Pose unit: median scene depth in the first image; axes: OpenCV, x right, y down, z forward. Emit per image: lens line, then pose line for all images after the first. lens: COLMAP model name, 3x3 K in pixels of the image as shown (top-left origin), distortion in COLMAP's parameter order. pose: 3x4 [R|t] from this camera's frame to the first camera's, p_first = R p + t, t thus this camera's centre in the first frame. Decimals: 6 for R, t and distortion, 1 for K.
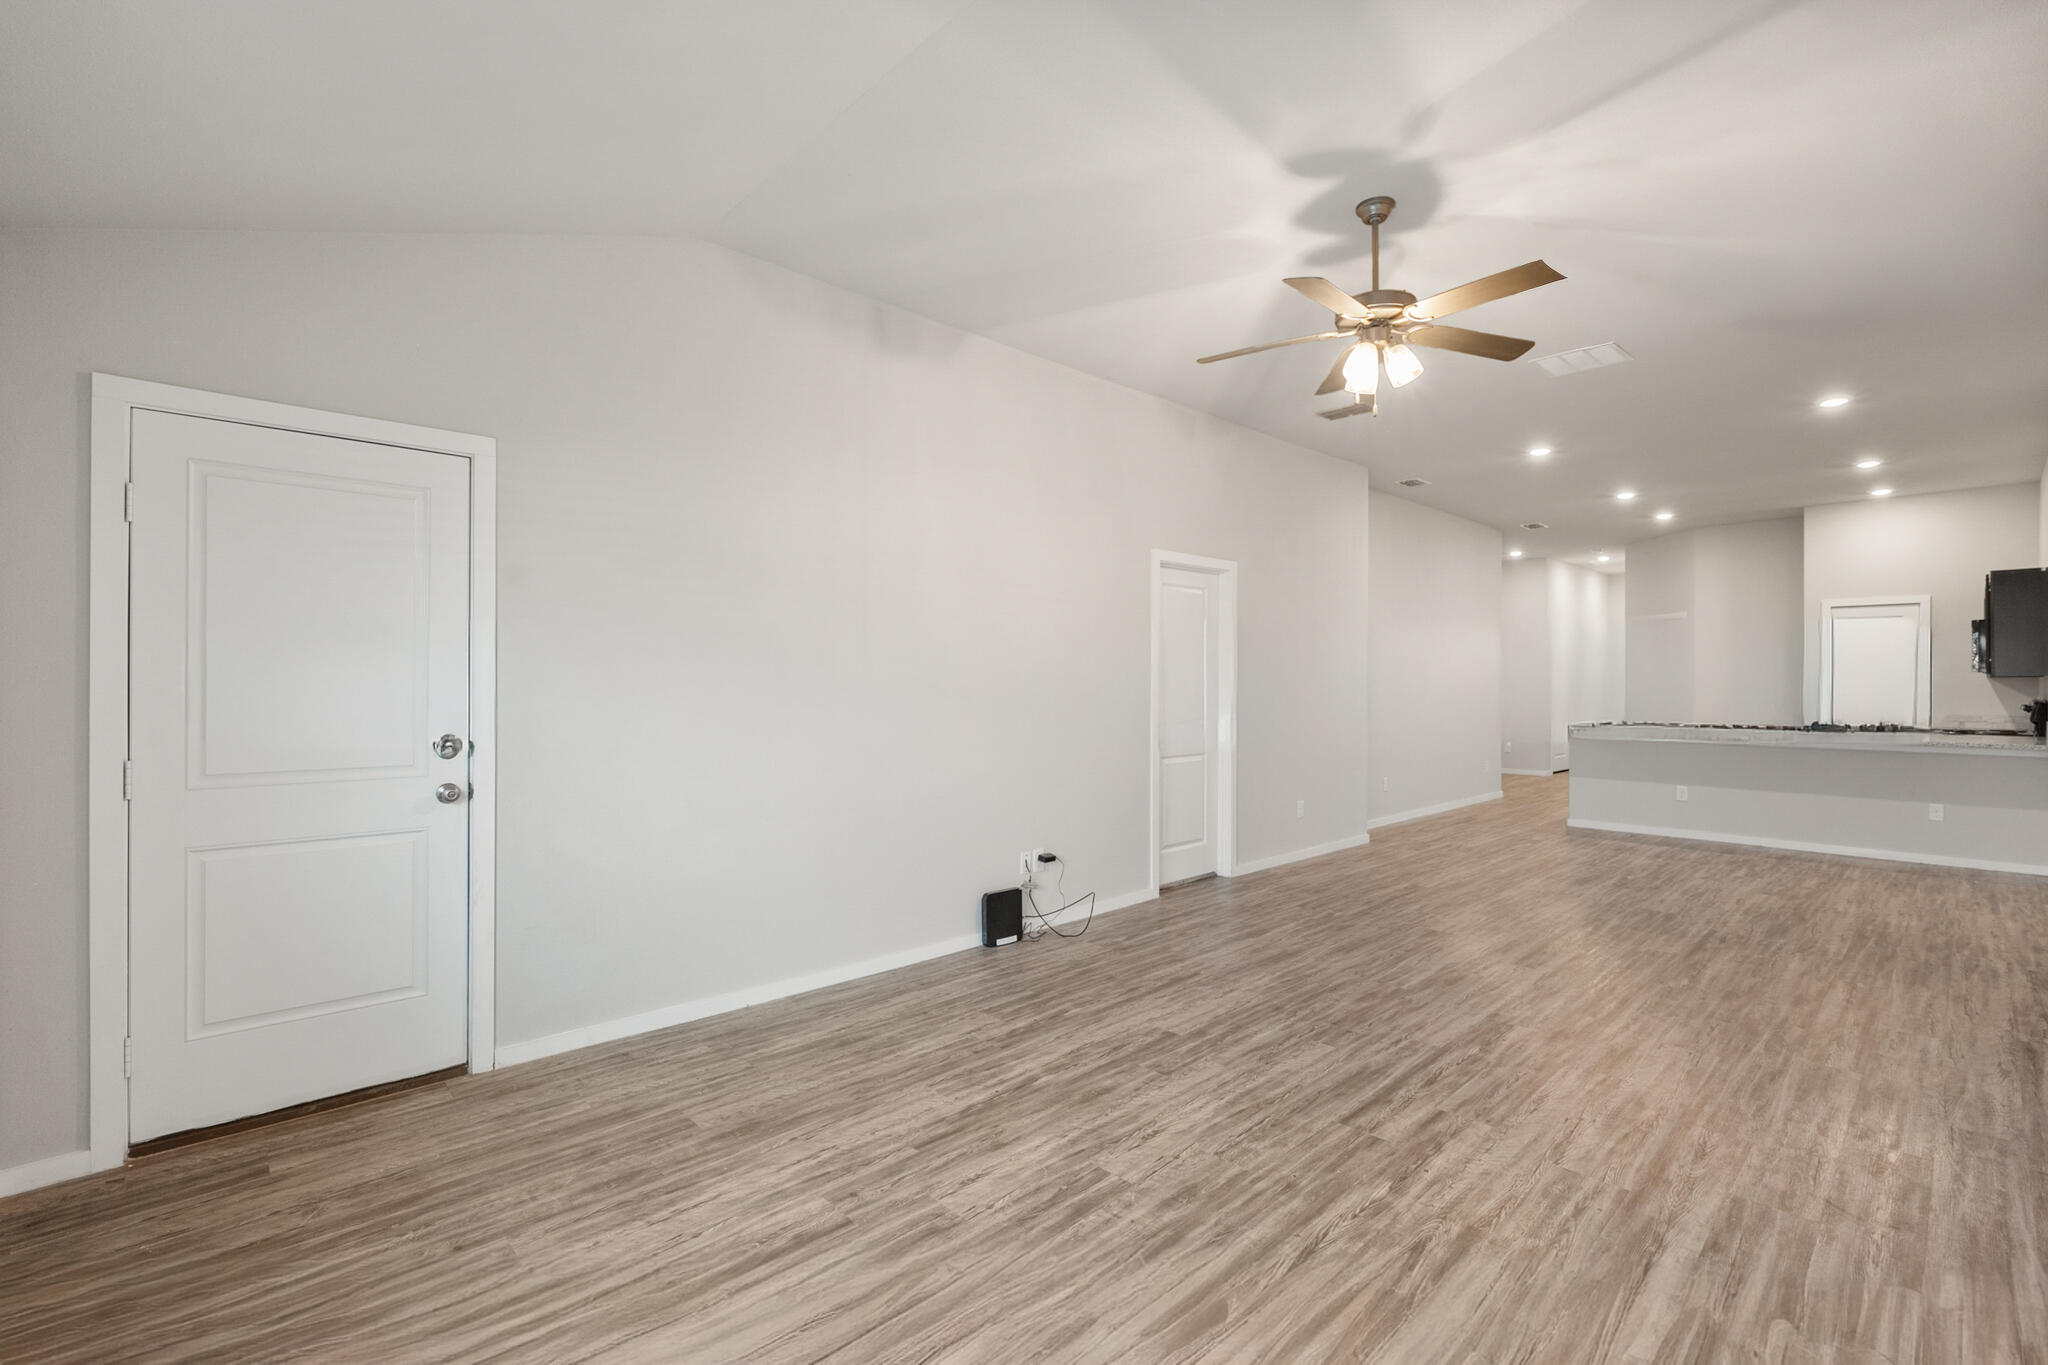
lens RADIAL K [[899.9, 0, 1024.0], [0, 899.9, 682.5], [0, 0, 1]] dist [-0.001993, -0.000245]
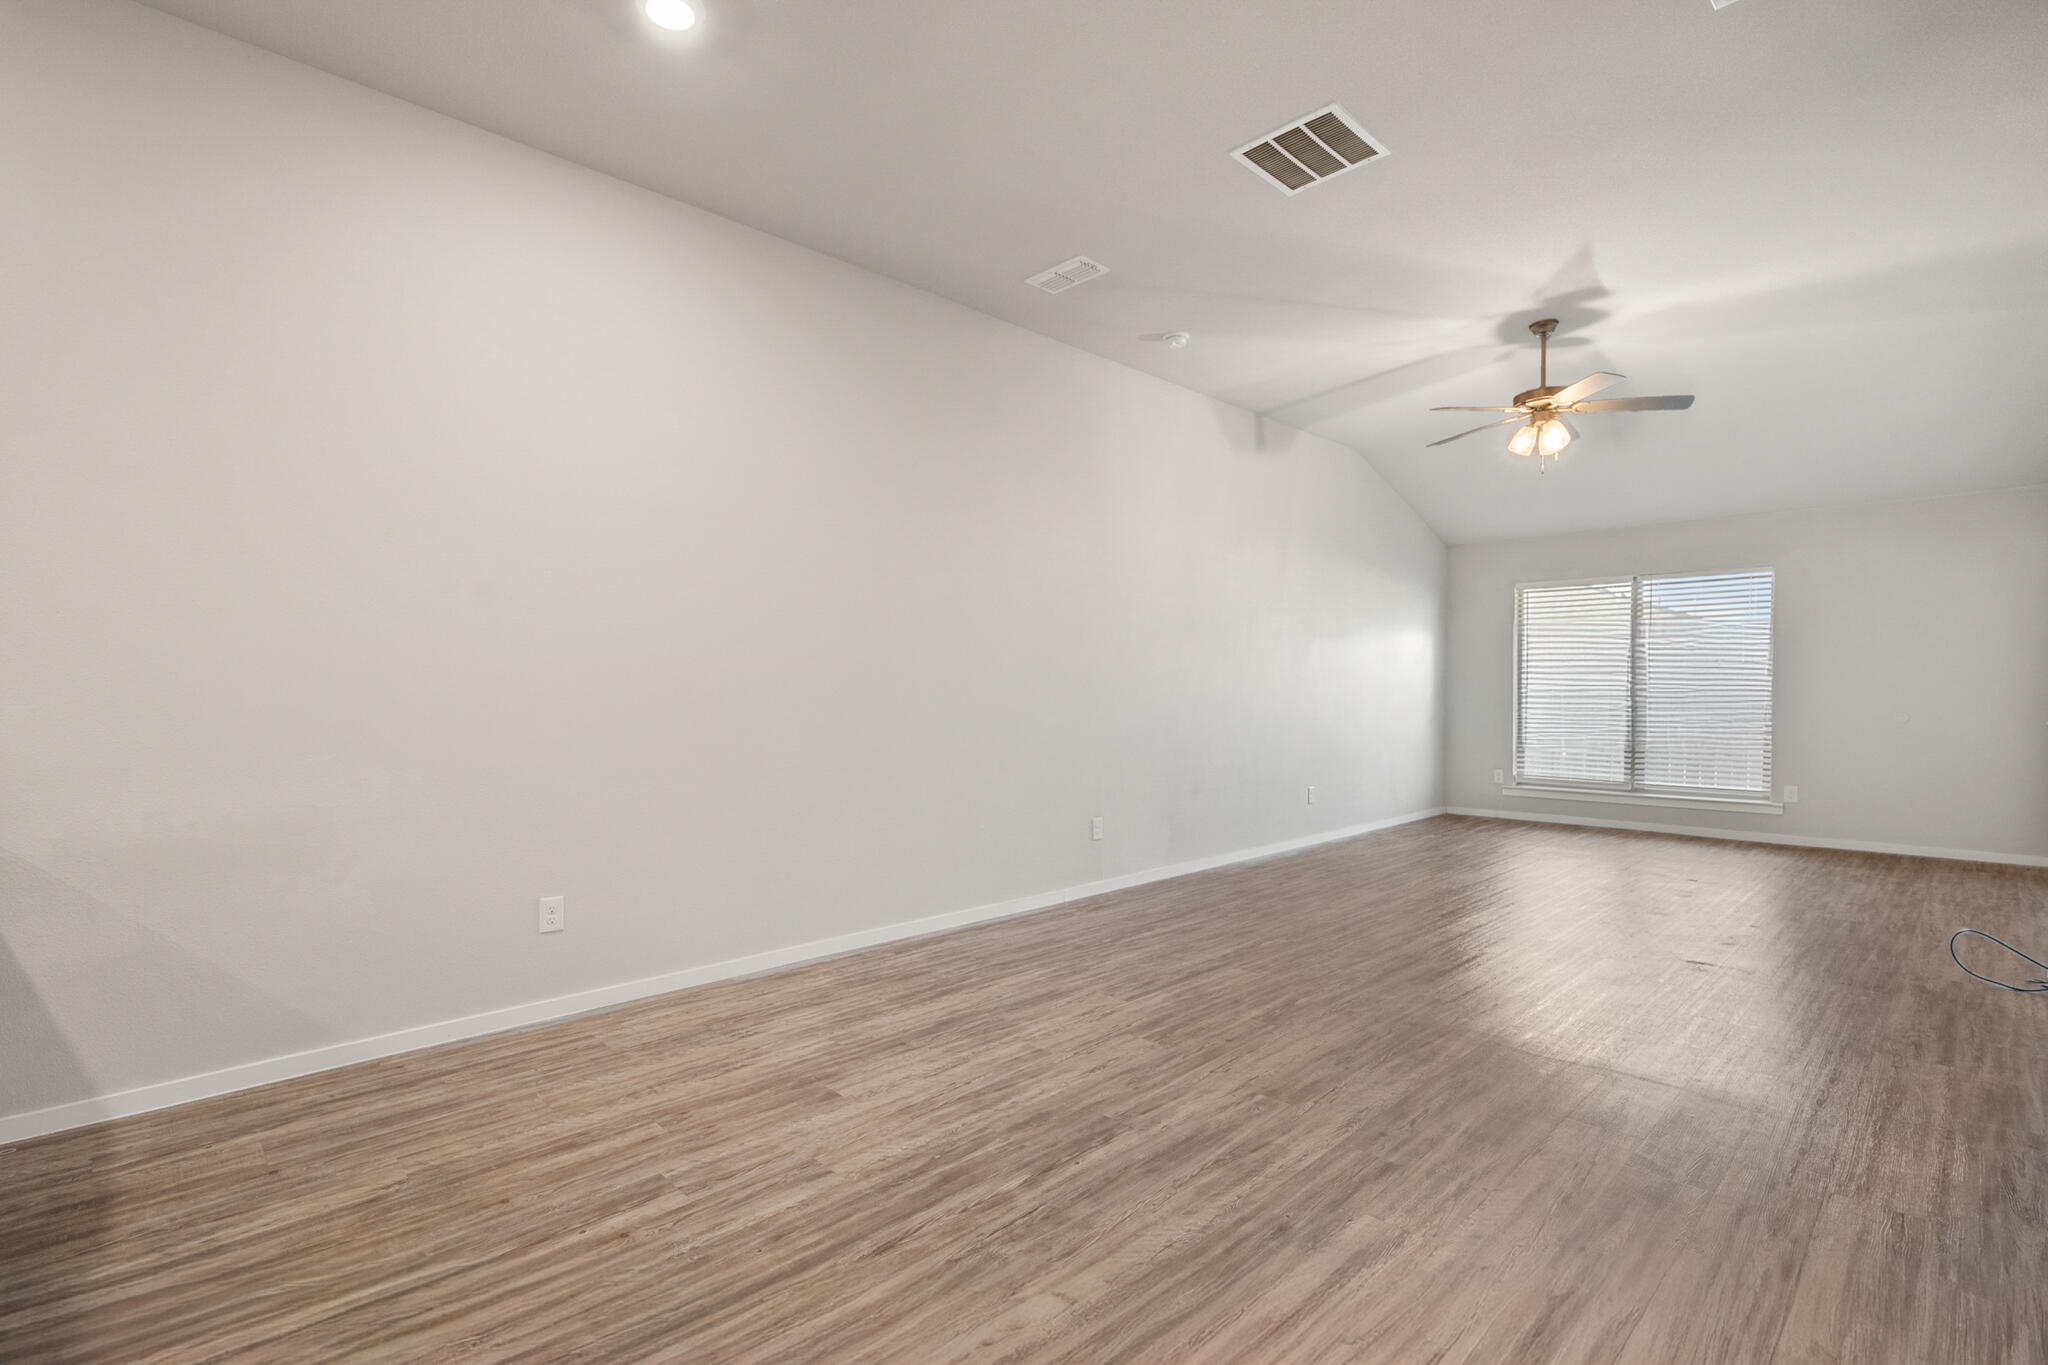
lens RADIAL K [[940.6, 0, 1008.8], [0, 940.6, 724.4], [0, 0, 1]] dist [-0.002944, -0.000163]
pose [[-0.999976, 0.005794, -0.003772, 1.275747], [0.005669, 0.999459, 0.032402, 0.050387], [0.003958, 0.032380, -0.999468, 2.560241]]
